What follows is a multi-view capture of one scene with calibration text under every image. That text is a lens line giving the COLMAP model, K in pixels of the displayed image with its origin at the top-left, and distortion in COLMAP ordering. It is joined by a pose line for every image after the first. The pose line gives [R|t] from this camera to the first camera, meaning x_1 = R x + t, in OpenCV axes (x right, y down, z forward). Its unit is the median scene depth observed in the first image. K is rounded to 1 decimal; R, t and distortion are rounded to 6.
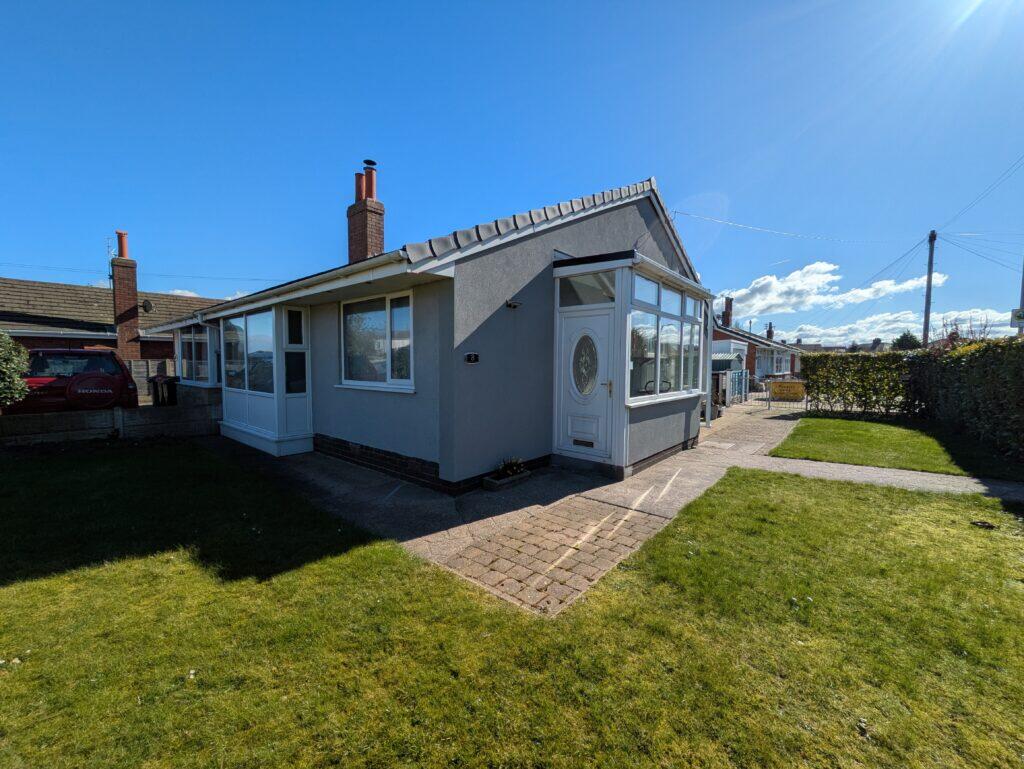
lens RADIAL K [[405.5, 0, 513.0], [0, 405.5, 383.8], [0, 0, 1]] dist [0.000961, 0.000079]
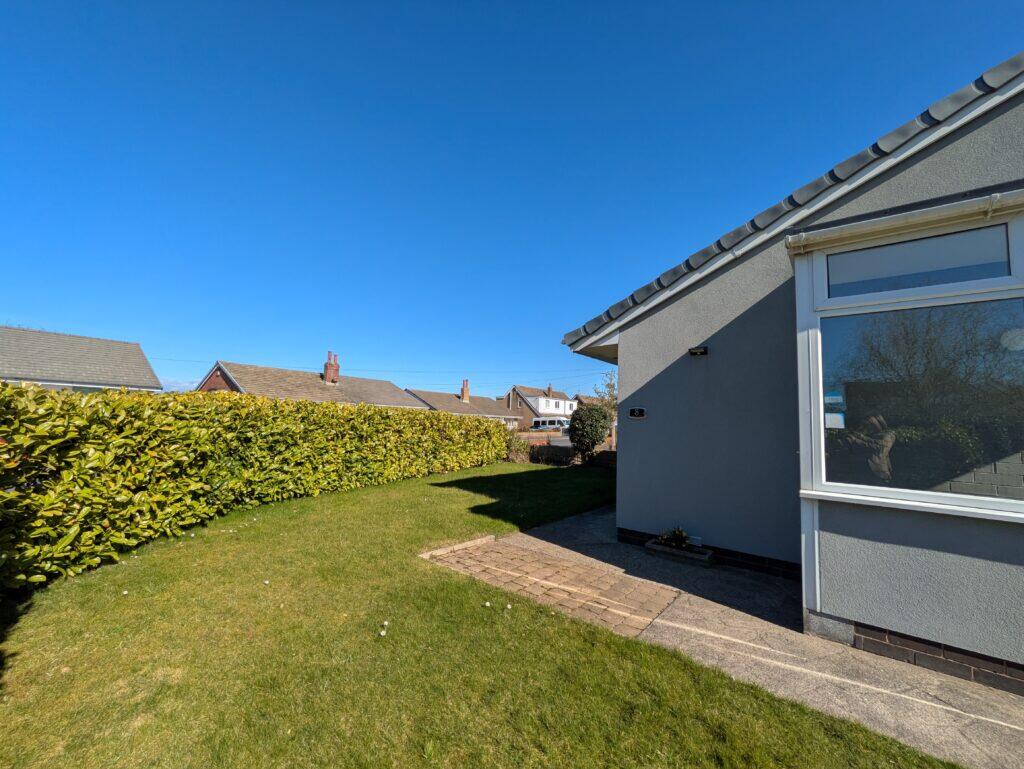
lens RADIAL K [[405.5, 0, 512.4], [0, 405.5, 387.7], [0, 0, 1]] dist [0.000961, 0.000079]
pose [[0.023332, -0.088144, -0.995834, 0.960053], [-0.085612, 0.992270, -0.089834, -0.004700], [0.996055, 0.087351, 0.015605, 0.668968]]
